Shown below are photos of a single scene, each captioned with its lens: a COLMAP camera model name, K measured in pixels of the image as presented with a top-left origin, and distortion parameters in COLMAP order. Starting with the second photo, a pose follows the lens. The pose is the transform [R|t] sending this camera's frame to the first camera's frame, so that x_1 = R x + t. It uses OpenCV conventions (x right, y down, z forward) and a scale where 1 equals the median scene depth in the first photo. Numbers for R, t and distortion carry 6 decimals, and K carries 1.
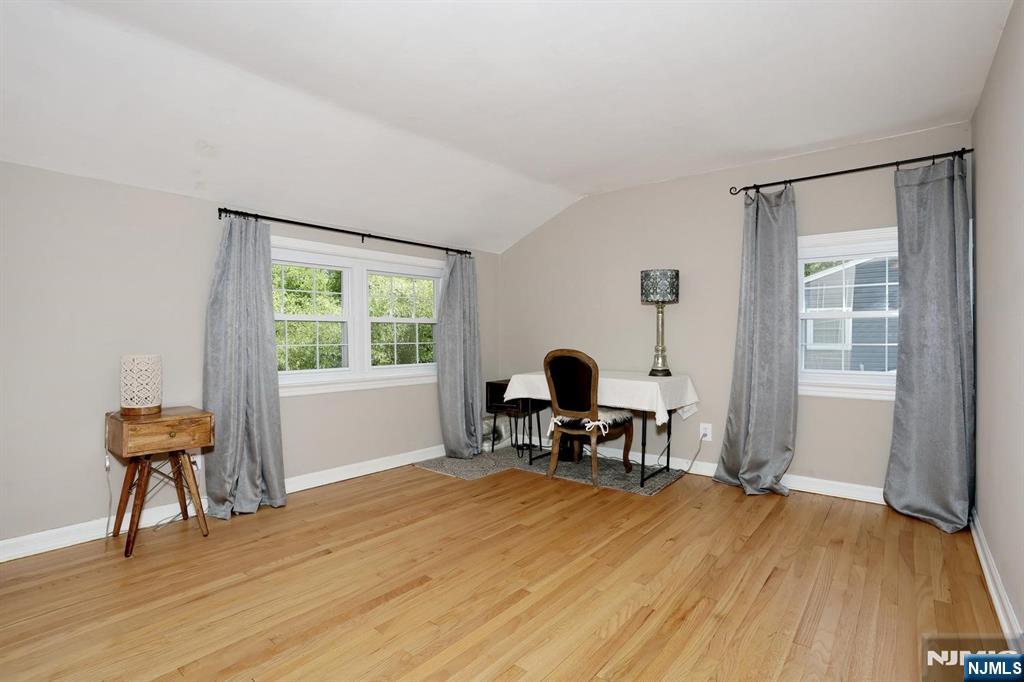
lens RADIAL K [[495.0, 0, 505.7], [0, 495.0, 341.8], [0, 0, 1]] dist [-0.042655, 0.002995]
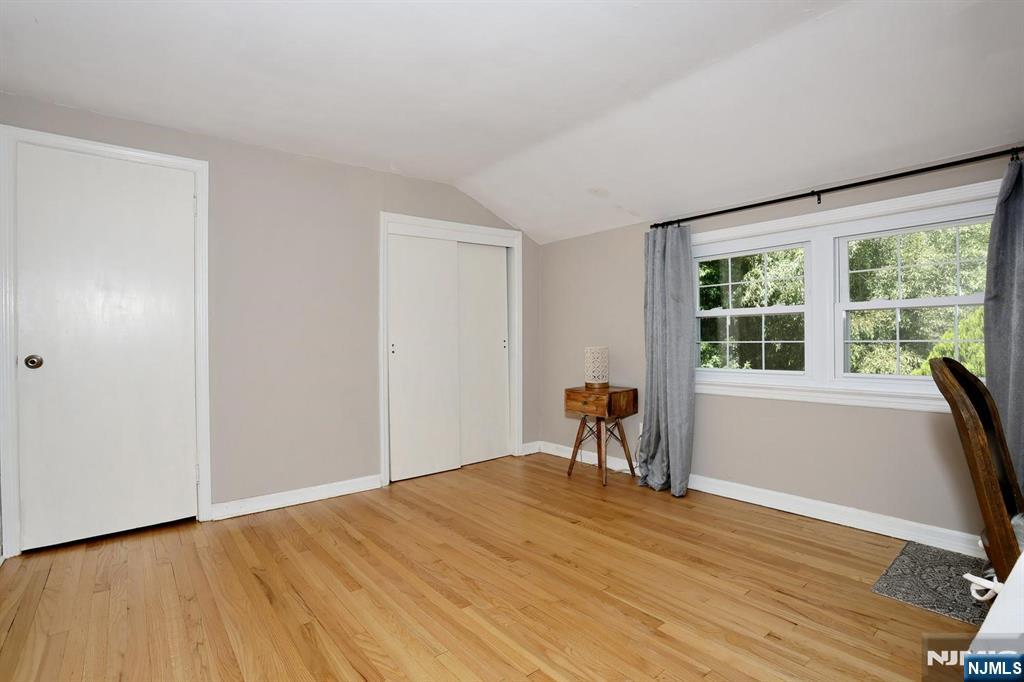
lens RADIAL K [[495.0, 0, 503.7], [0, 495.0, 335.2], [0, 0, 1]] dist [-0.042655, 0.002995]
pose [[-0.189685, 0.002916, -0.981841, 0.624571], [0.005503, 0.999983, 0.001907, -0.010383], [0.981830, -0.005042, -0.189698, 0.821253]]
